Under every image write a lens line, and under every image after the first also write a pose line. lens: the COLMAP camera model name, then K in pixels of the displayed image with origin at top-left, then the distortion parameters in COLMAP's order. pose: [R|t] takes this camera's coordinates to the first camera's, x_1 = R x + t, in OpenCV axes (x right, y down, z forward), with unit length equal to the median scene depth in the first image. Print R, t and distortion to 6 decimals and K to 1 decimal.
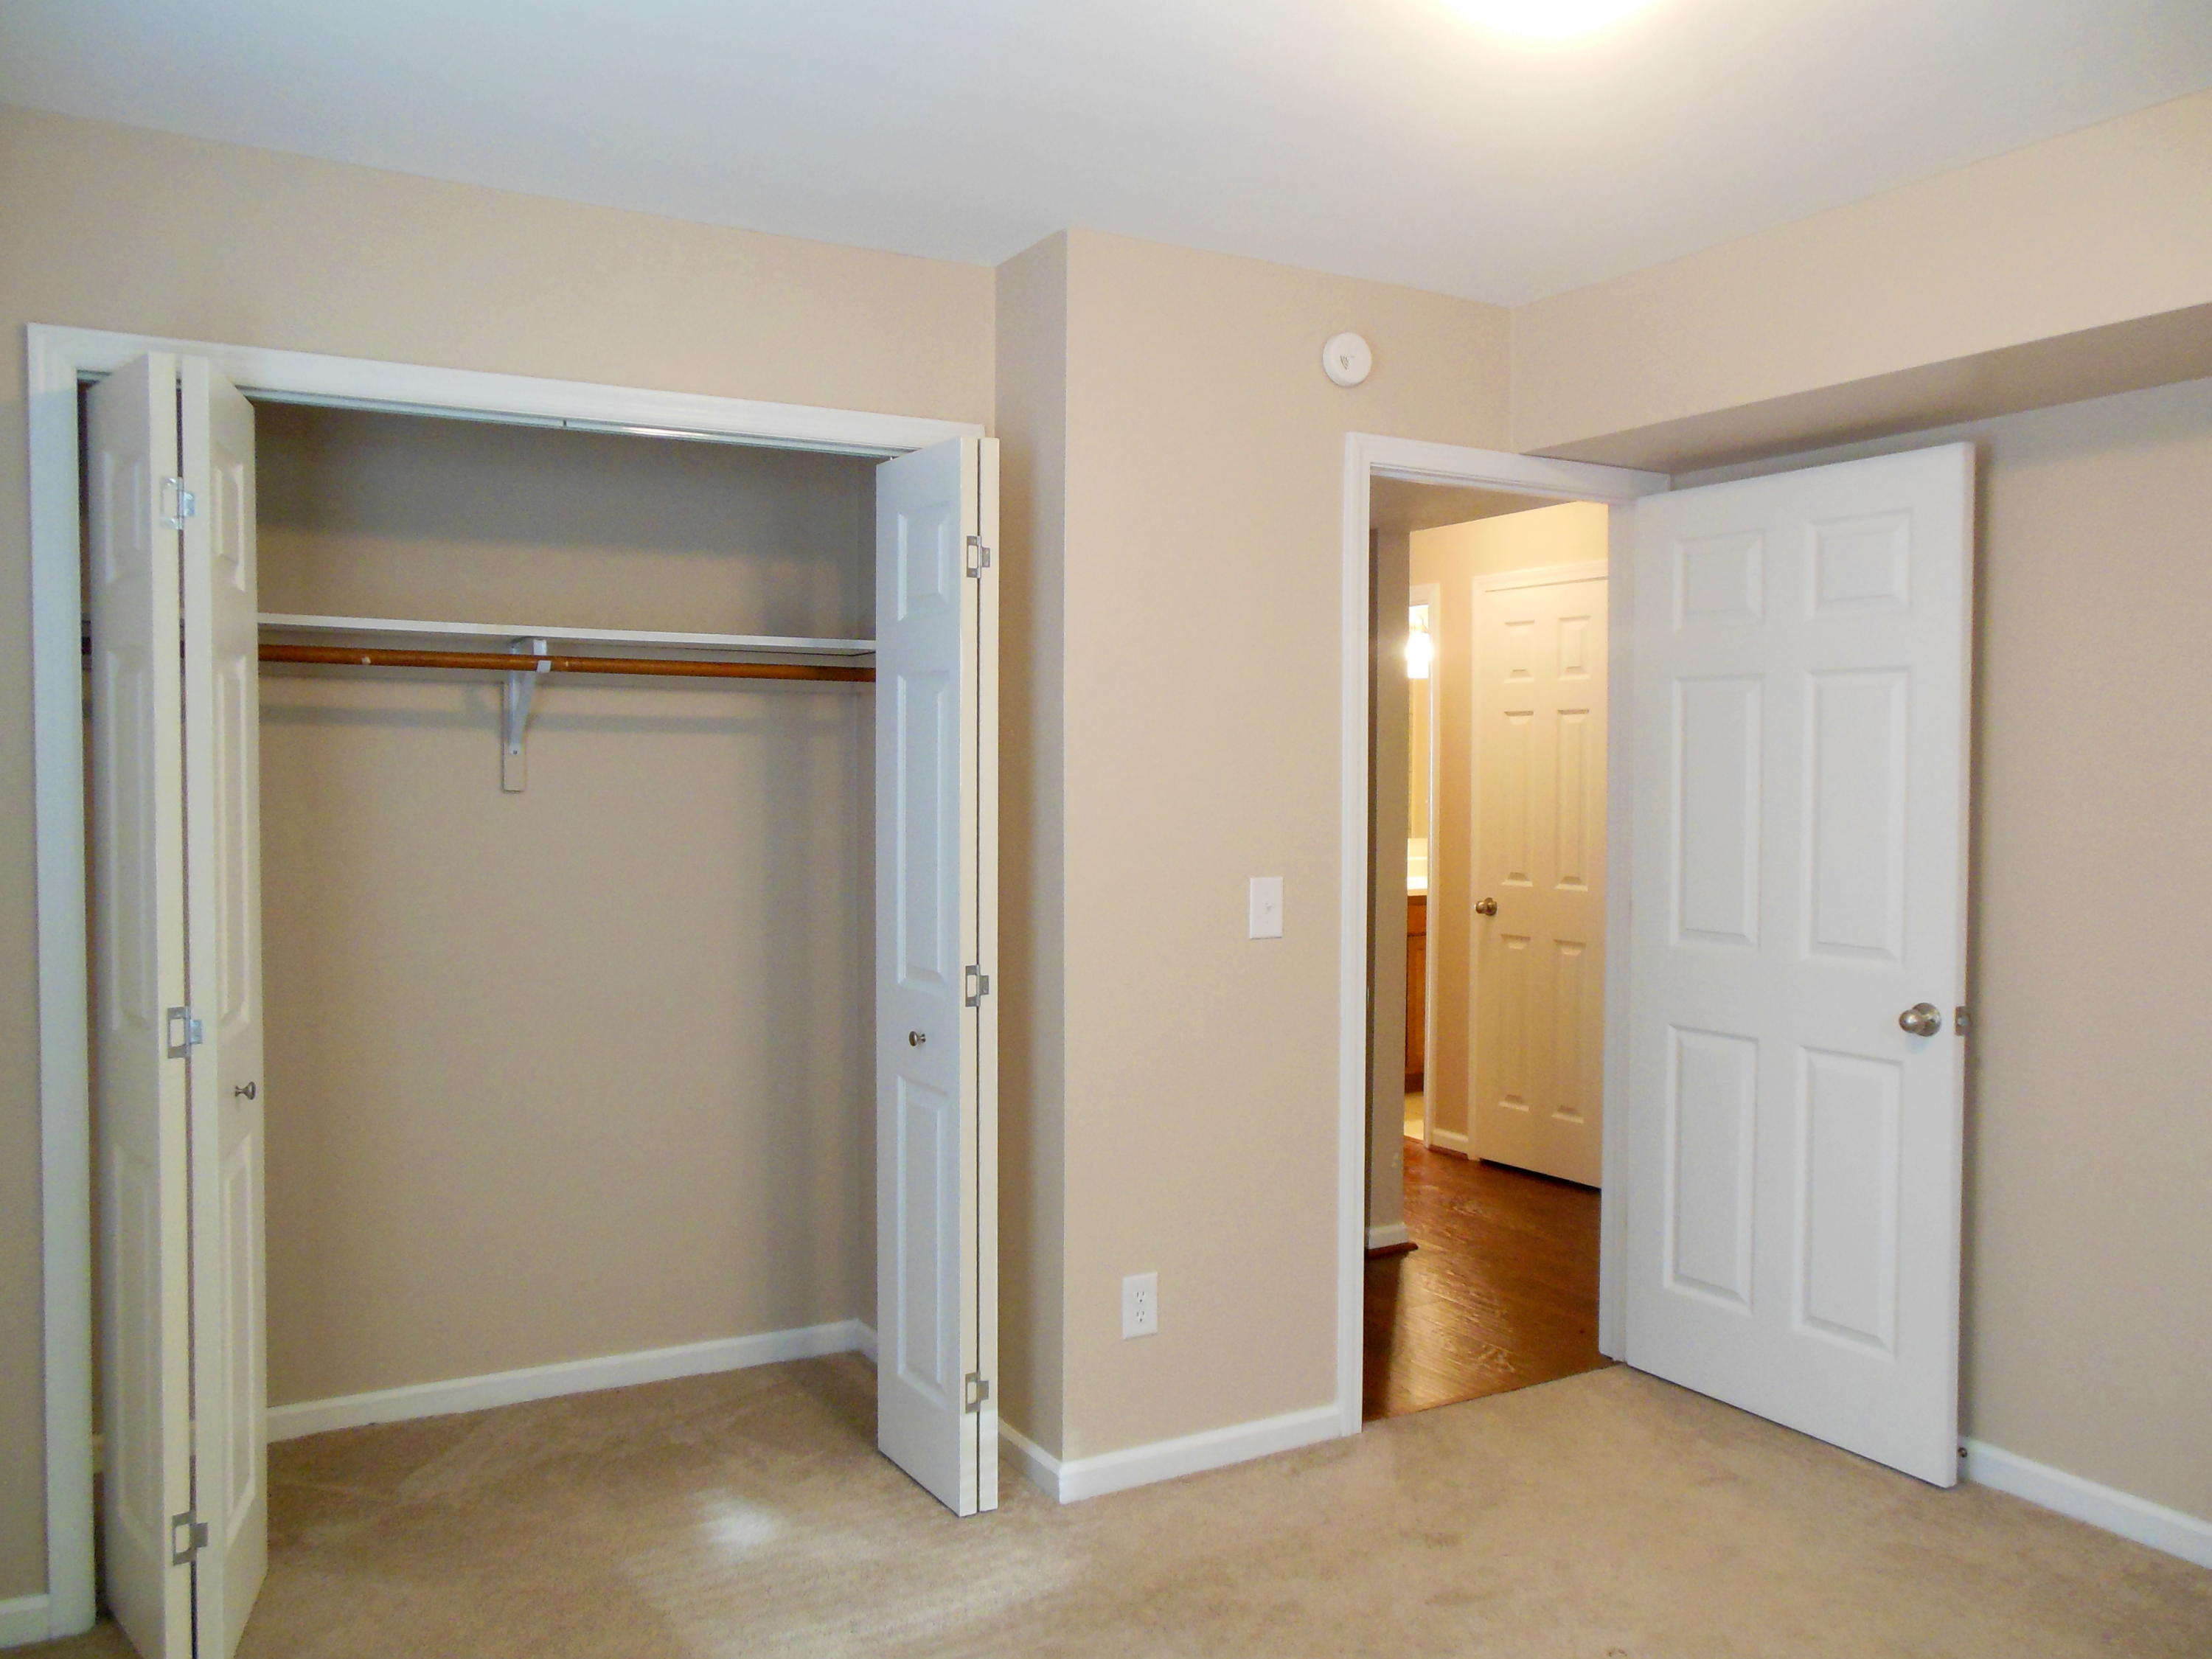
lens RADIAL K [[1694.2, 0, 1107.9], [0, 1694.2, 820.1], [0, 0, 1]] dist [-0.075563, 0.122197]
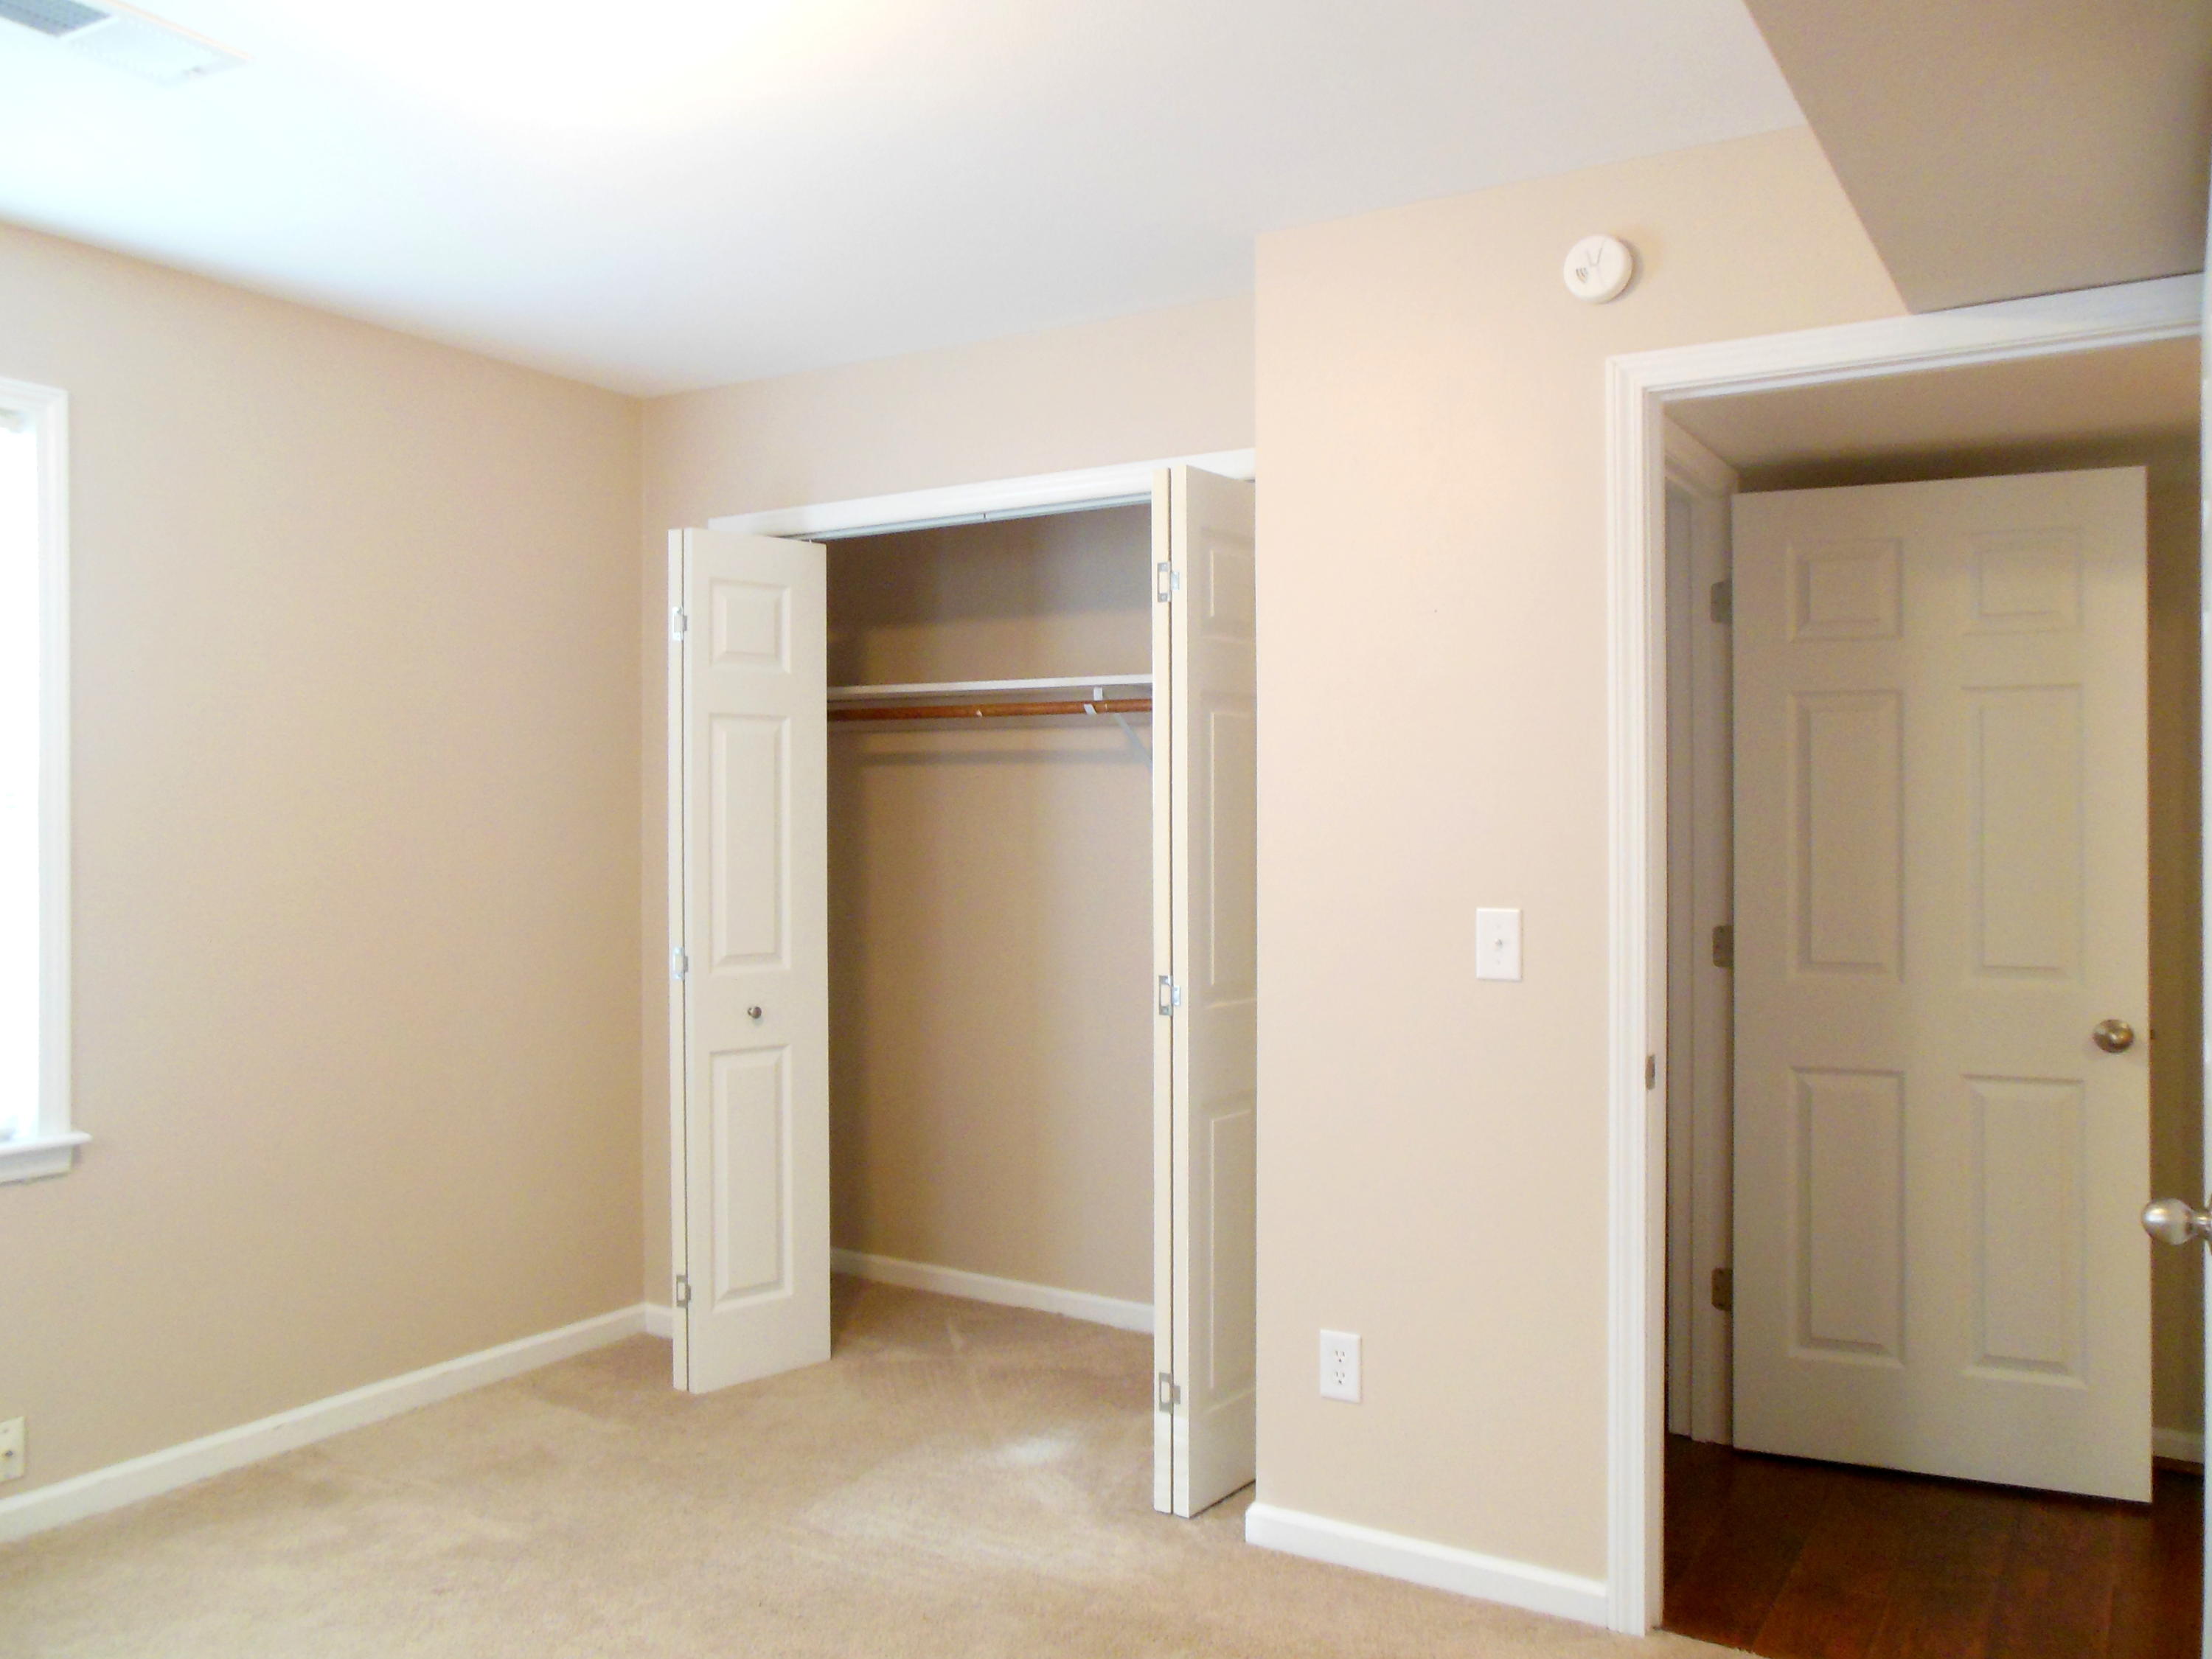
lens RADIAL K [[1694.2, 0, 1107.9], [0, 1694.2, 820.1], [0, 0, 1]] dist [-0.075563, 0.122197]
pose [[0.500923, -0.004378, -0.865481, 0.754712], [-0.018739, 0.999698, -0.015902, 0.007214], [0.865289, 0.024184, 0.500689, 0.424200]]
